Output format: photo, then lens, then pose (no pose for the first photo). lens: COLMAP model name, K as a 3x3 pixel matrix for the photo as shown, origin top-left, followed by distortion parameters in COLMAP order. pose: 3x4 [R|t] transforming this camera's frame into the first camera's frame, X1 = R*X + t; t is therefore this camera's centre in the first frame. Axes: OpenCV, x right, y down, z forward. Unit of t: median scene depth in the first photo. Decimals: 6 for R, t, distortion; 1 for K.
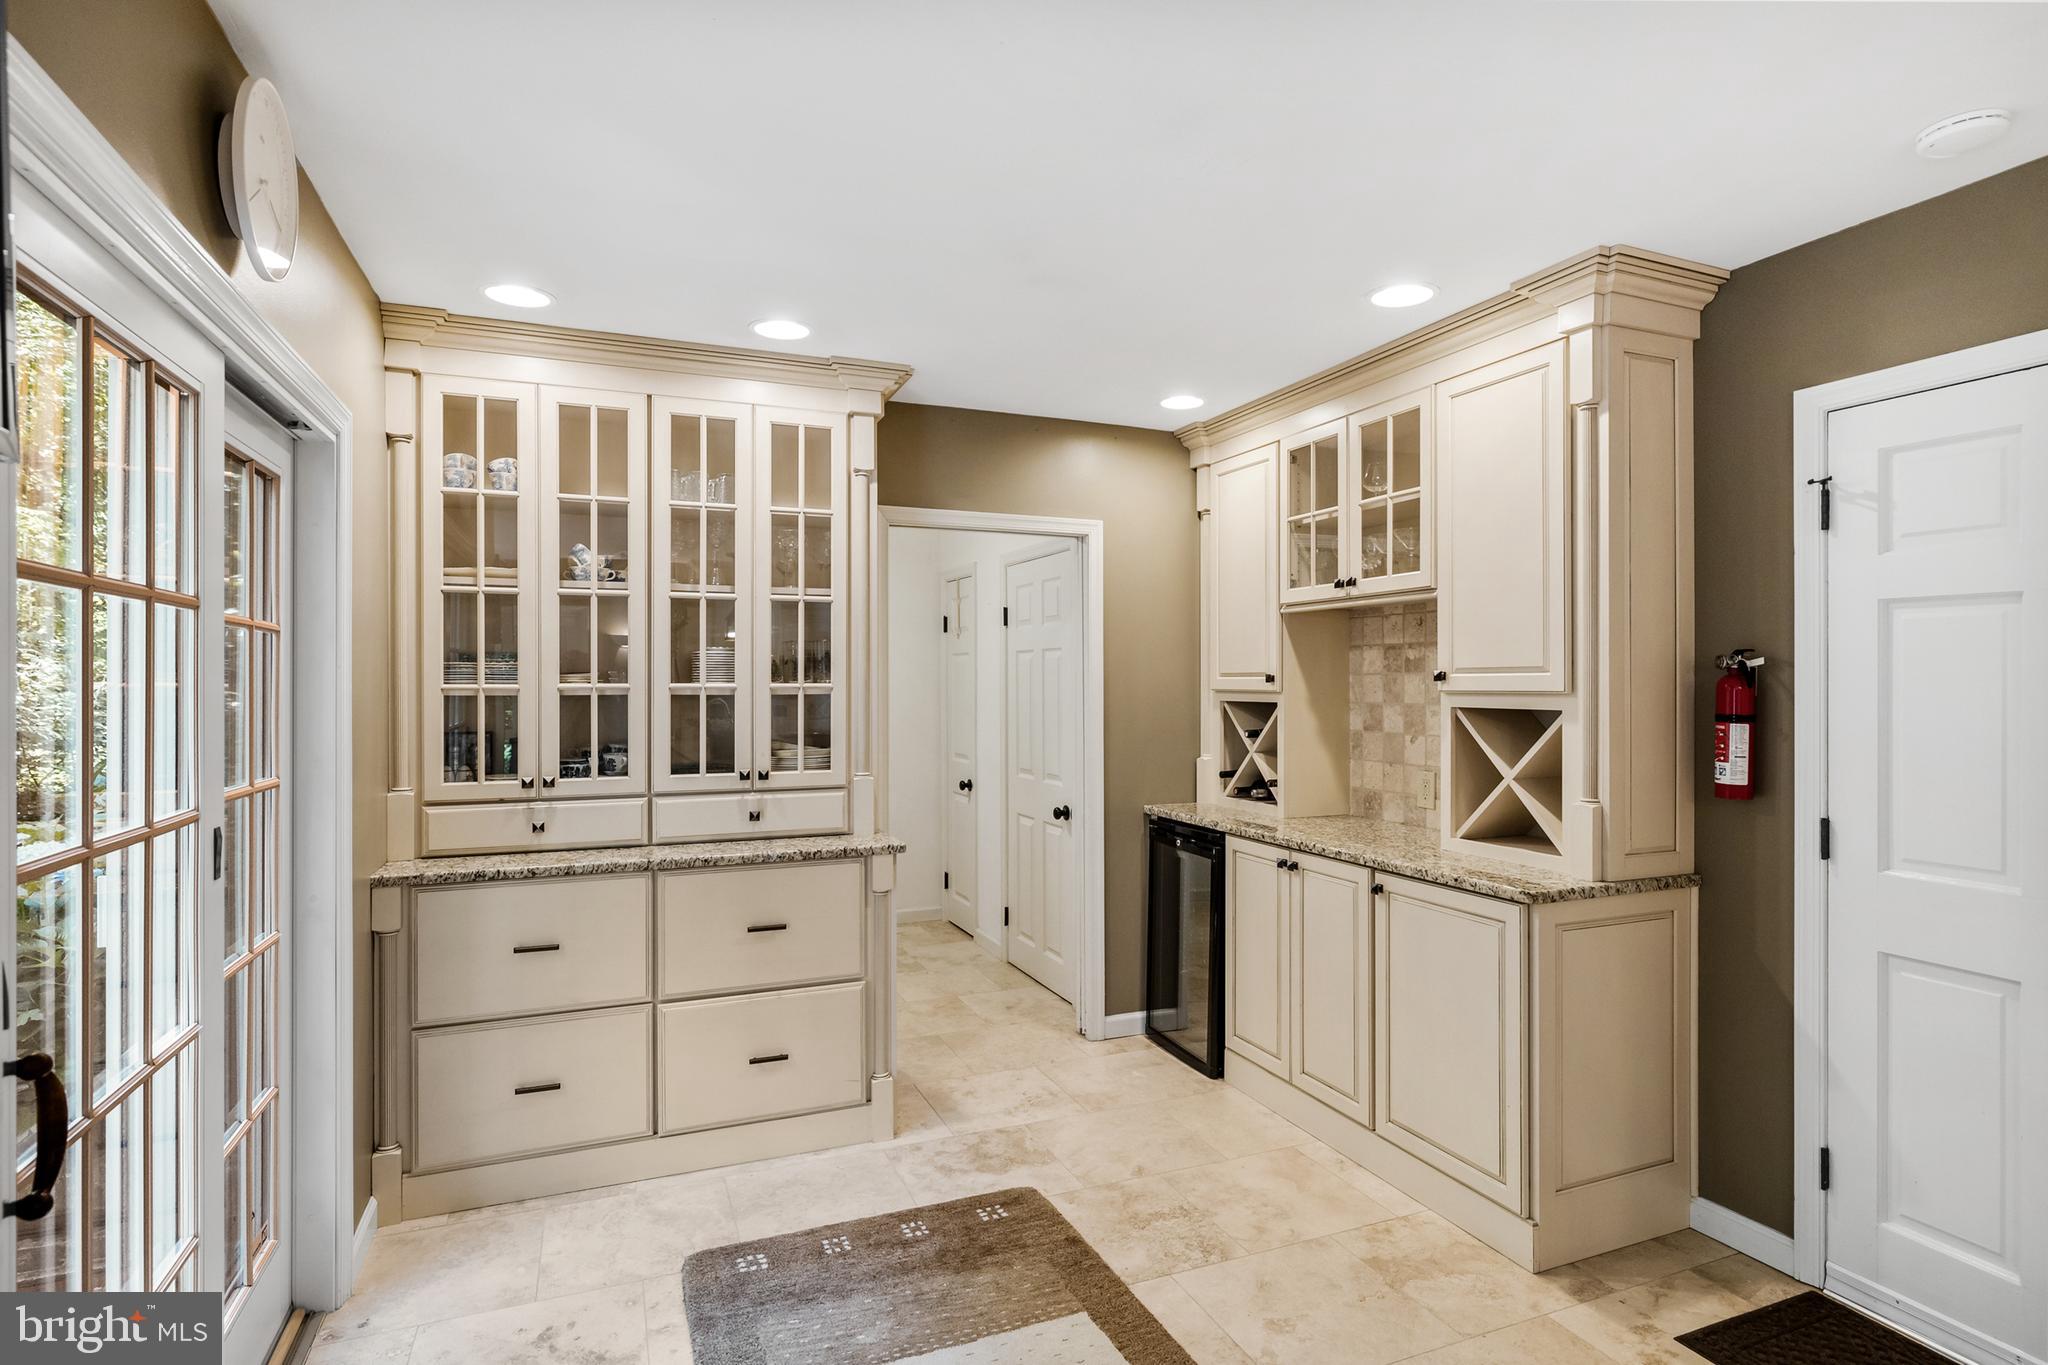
lens RADIAL K [[1038.1, 0, 1024.0], [0, 1038.1, 682.5], [0, 0, 1]] dist [-0.000925, -0.000012]
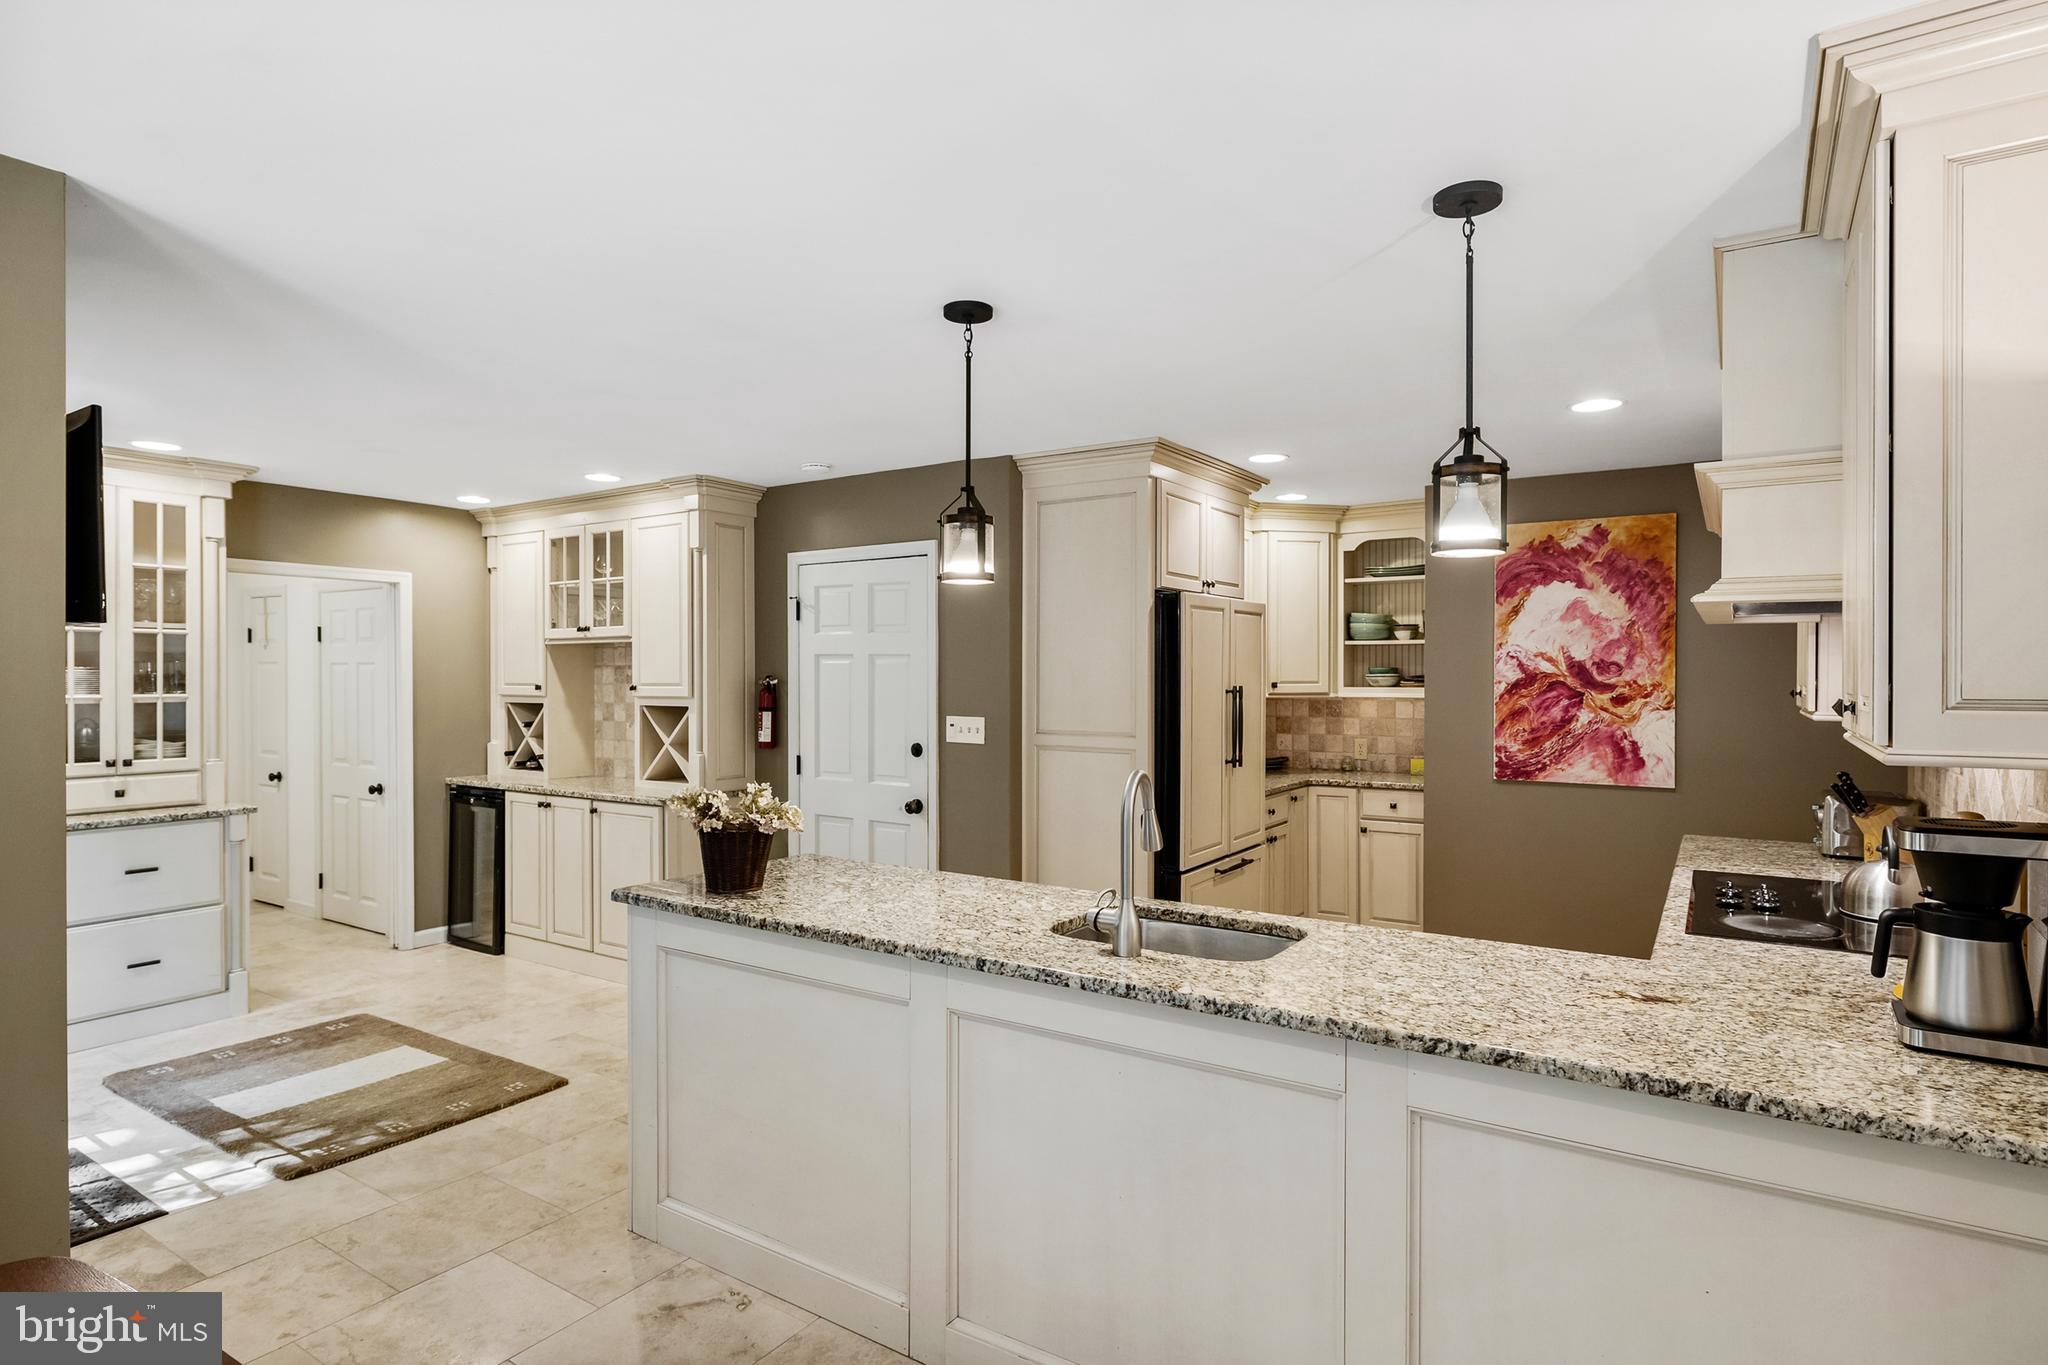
lens RADIAL K [[1086.1, 0, 1004.0], [0, 1086.1, 682.1], [0, 0, 1]] dist [-0.002584, 0.000488]
pose [[0.834832, -0.002713, 0.550498, -0.074767], [-0.000286, 0.999986, 0.005361, -0.022798], [-0.550504, -0.004633, 0.834819, -0.778602]]
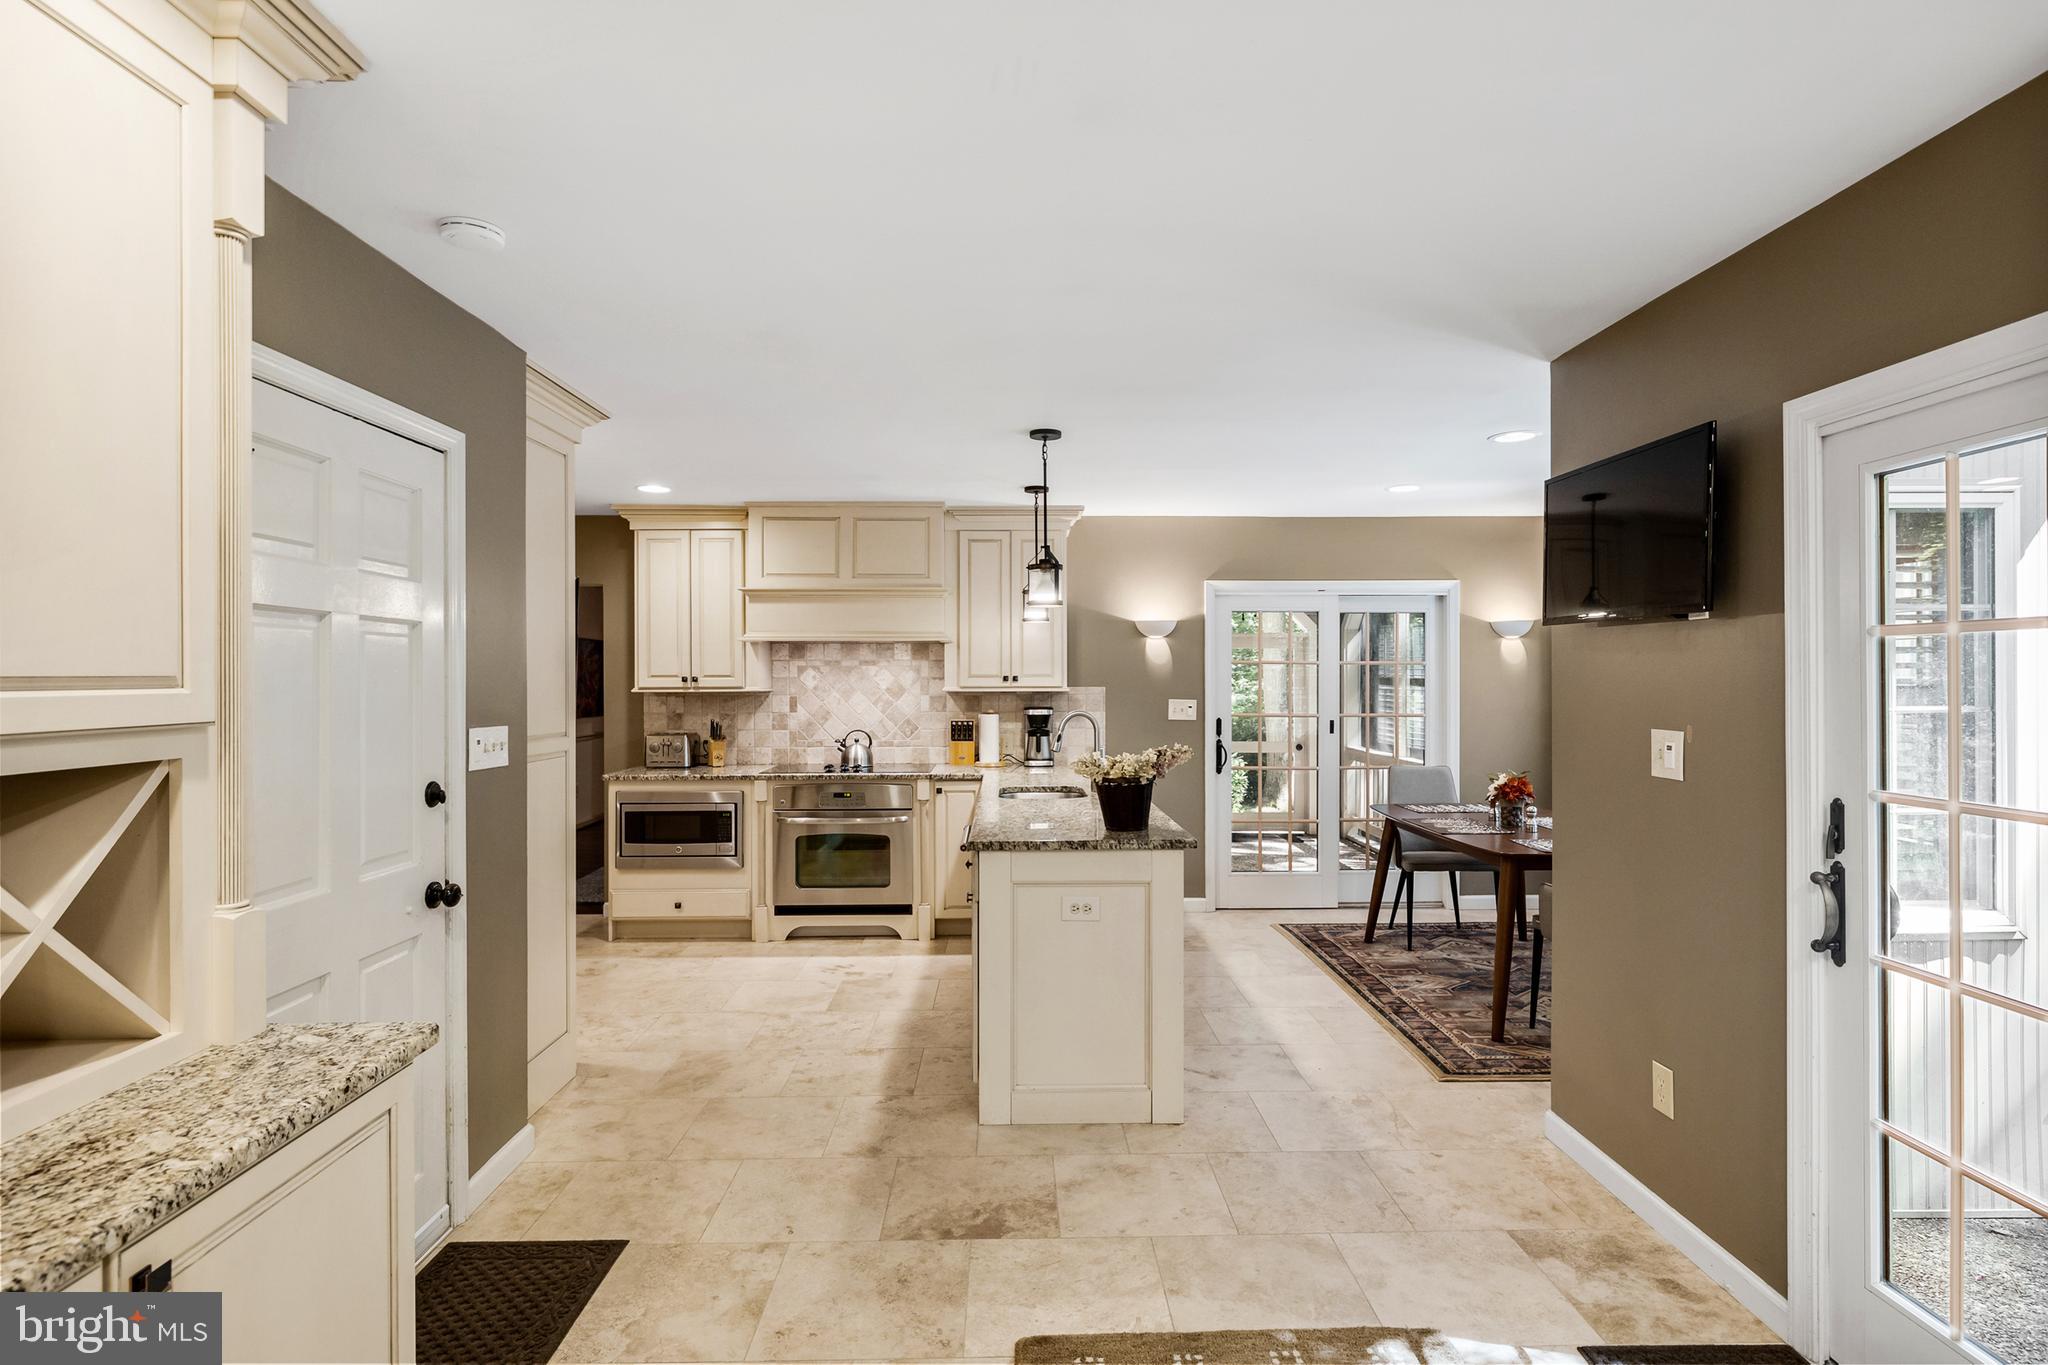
lens RADIAL K [[1048.7, 0, 1029.3], [0, 1048.7, 673.3], [0, 0, 1]] dist [-0.000073, -0.000112]
pose [[-0.932691, 0.006870, 0.360611, -0.077304], [0.006997, 0.999975, -0.000955, -0.011360], [-0.360608, 0.001632, -0.932716, 1.119414]]
